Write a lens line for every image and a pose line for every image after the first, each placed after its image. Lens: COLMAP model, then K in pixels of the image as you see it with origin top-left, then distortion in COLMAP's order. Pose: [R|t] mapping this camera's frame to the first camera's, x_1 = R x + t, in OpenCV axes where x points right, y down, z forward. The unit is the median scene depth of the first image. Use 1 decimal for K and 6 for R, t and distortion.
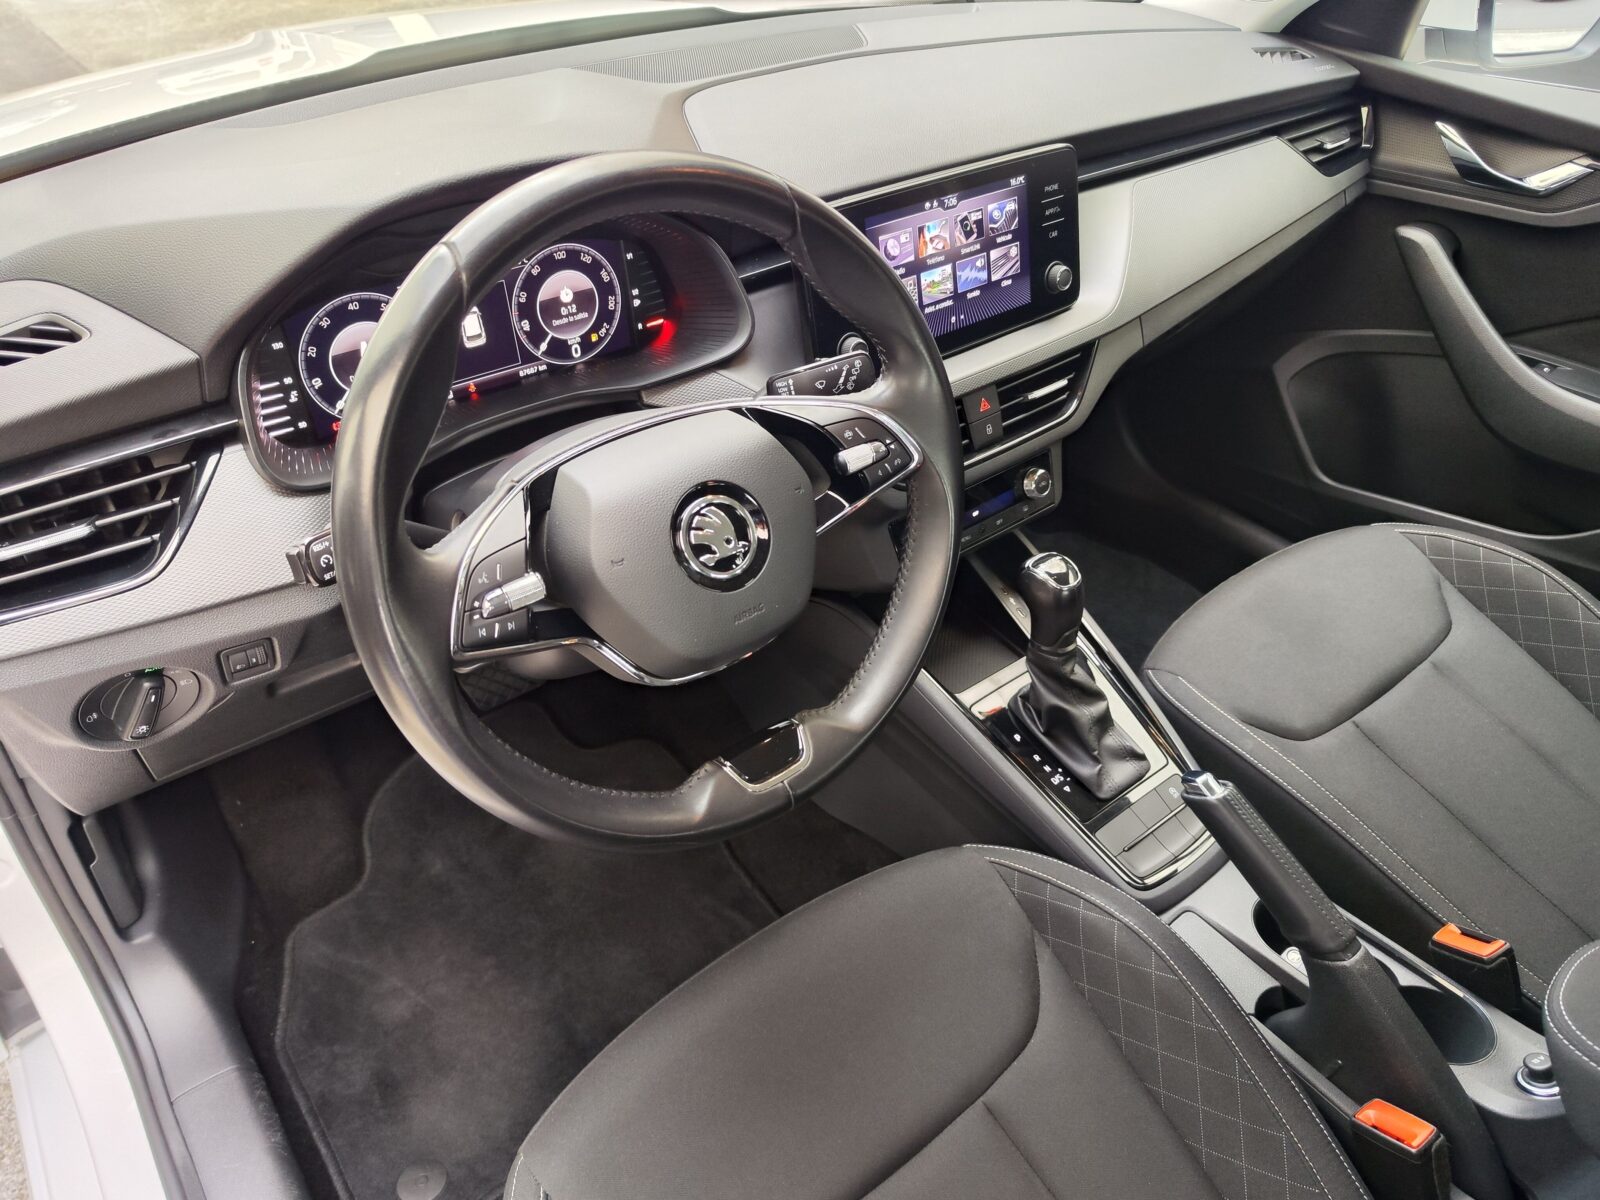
lens RADIAL K [[1126.9, 0, 792.2], [0, 1126.9, 594.4], [0, 0, 1]] dist [-0.000546, -0.009381]
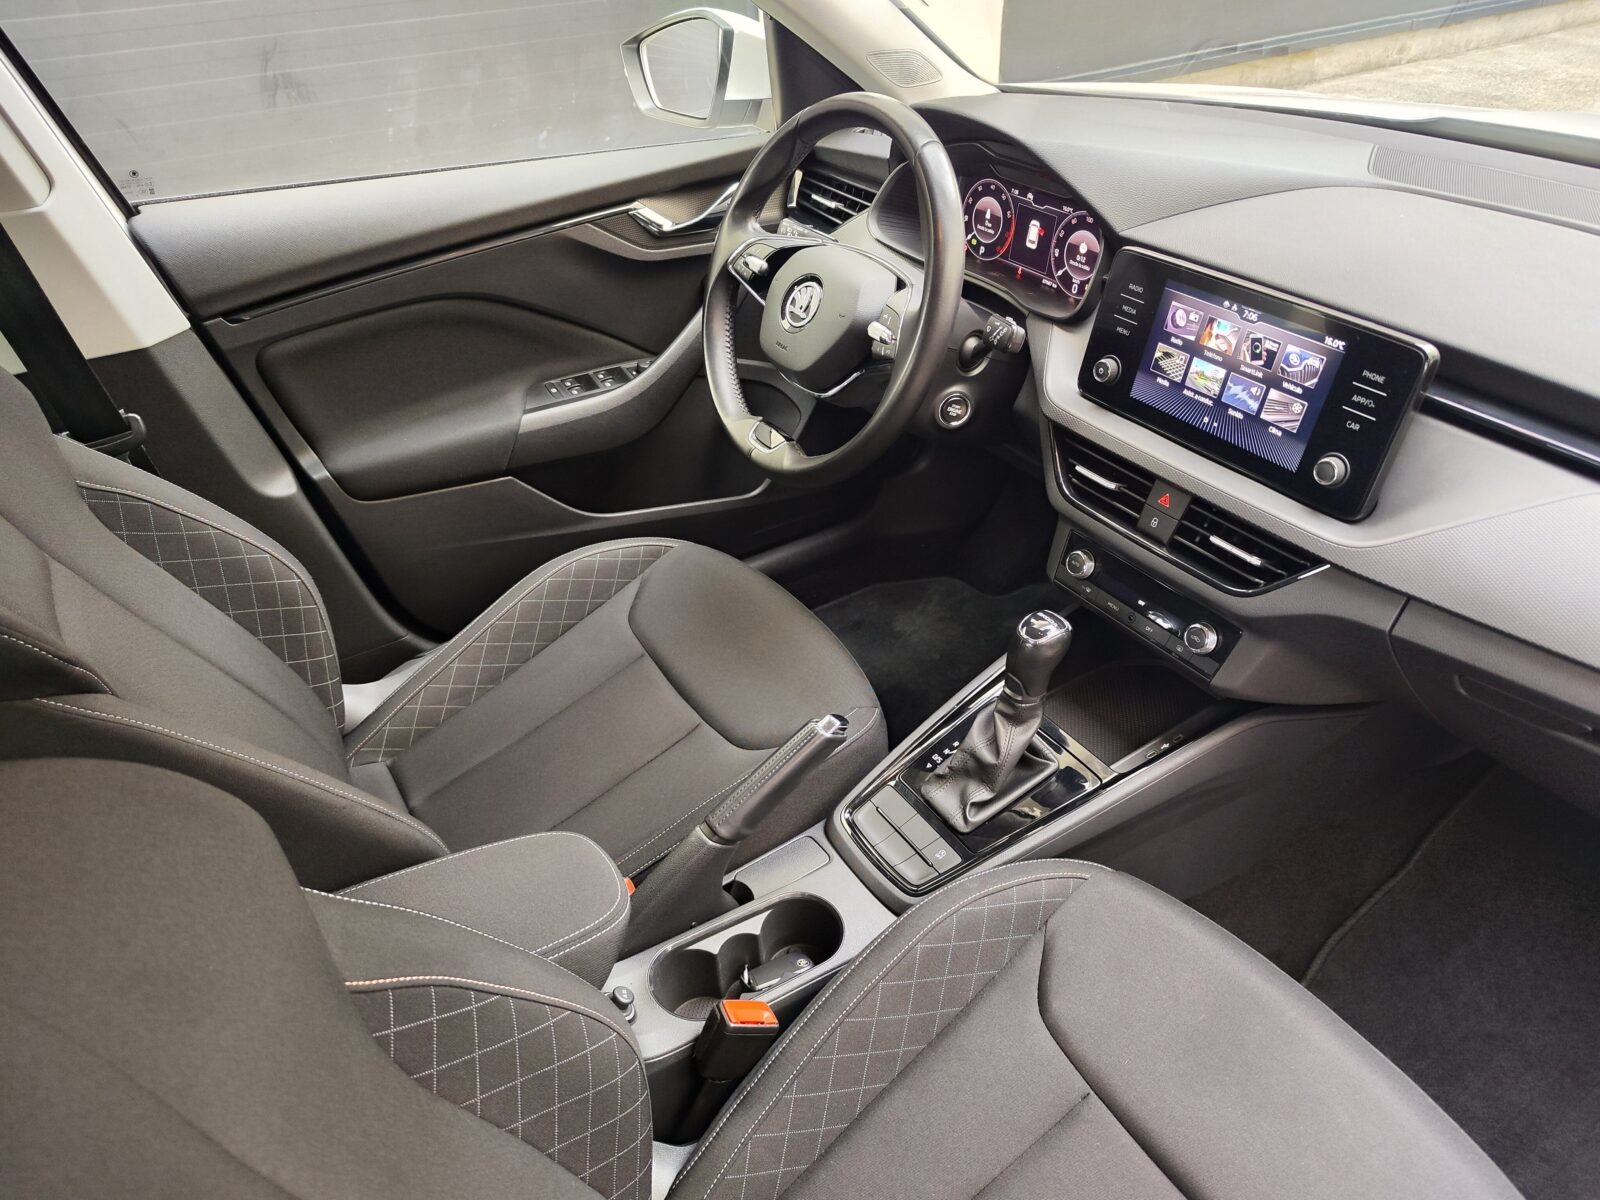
lens RADIAL K [[1126.9, 0, 812.1], [0, 1126.9, 592.8], [0, 0, 1]] dist [-0.000546, -0.009381]
pose [[-0.090788, 0.557620, -0.825117, 1.145333], [-0.595923, 0.633407, 0.493631, -0.449643], [0.797893, 0.536522, 0.274793, 0.527024]]
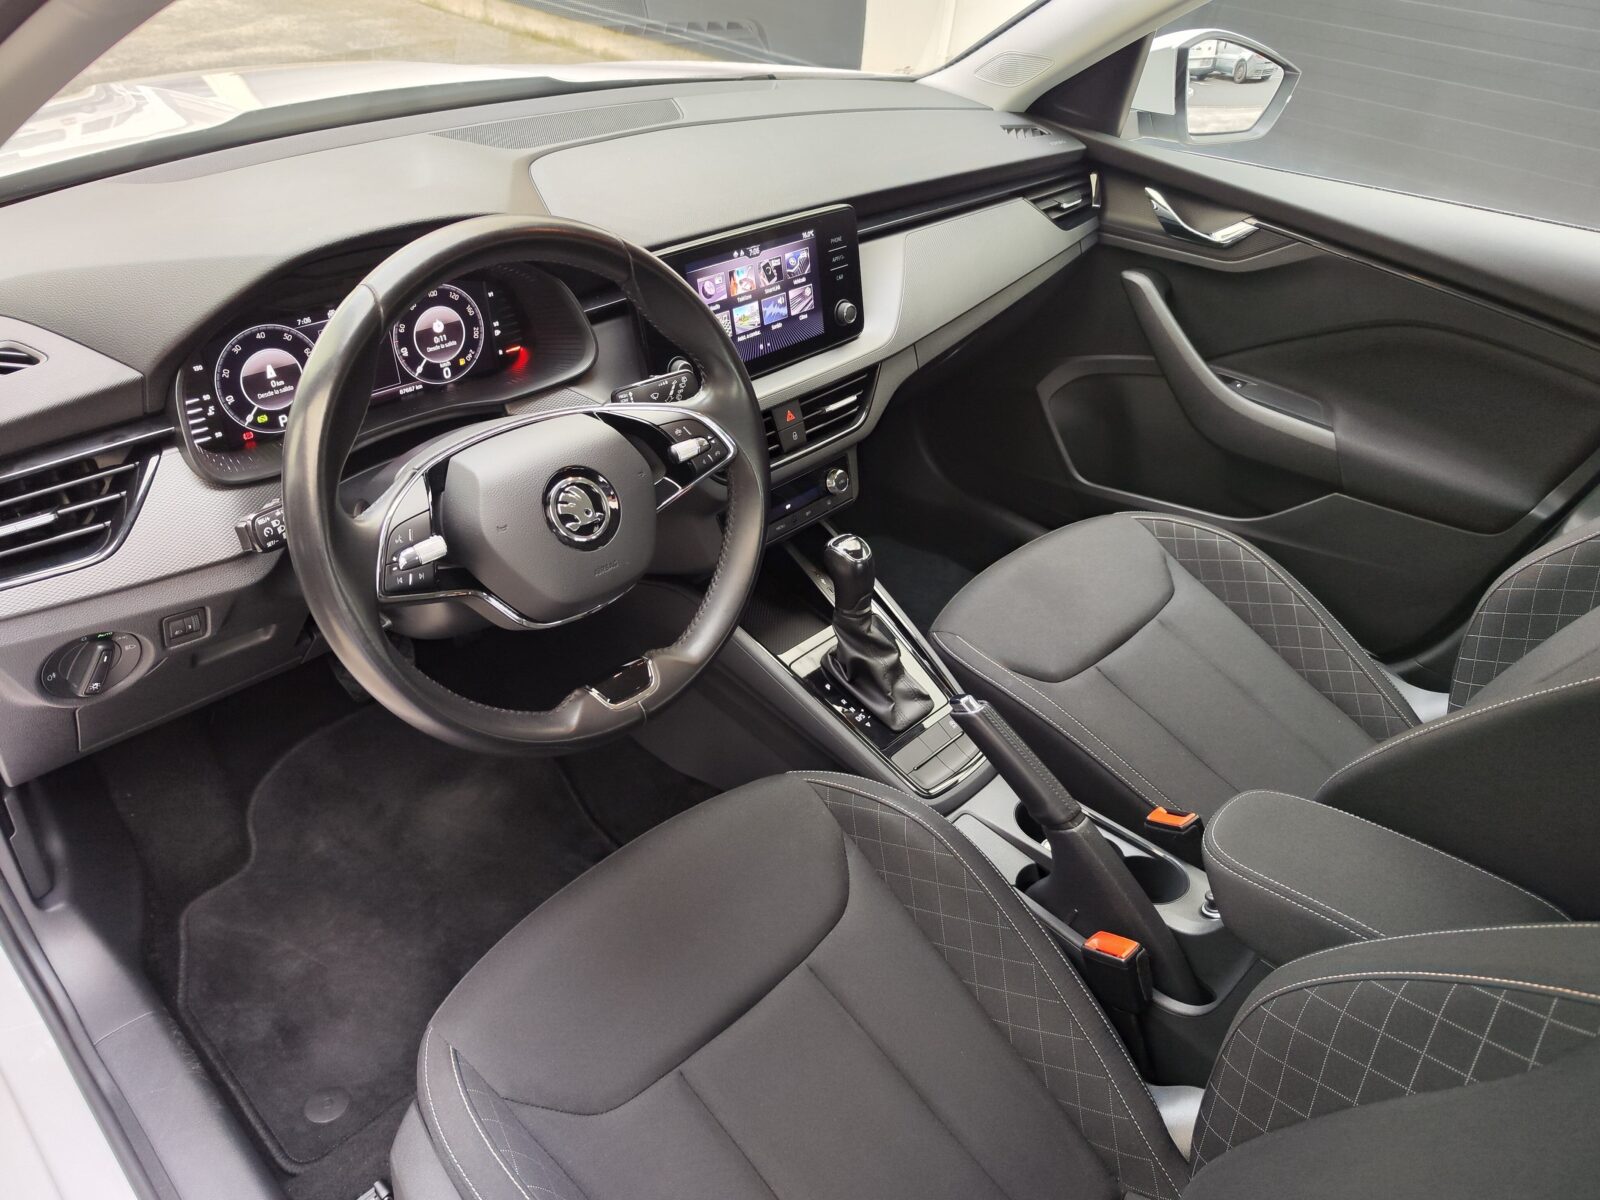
lens RADIAL K [[1126.9, 0, 797.4], [0, 1126.9, 602.3], [0, 0, 1]] dist [-0.000546, -0.009381]
pose [[0.988844, -0.037303, 0.144211, -0.005532], [0.040880, 0.998924, -0.021920, 0.064492], [-0.143238, 0.027571, 0.989304, -0.216697]]
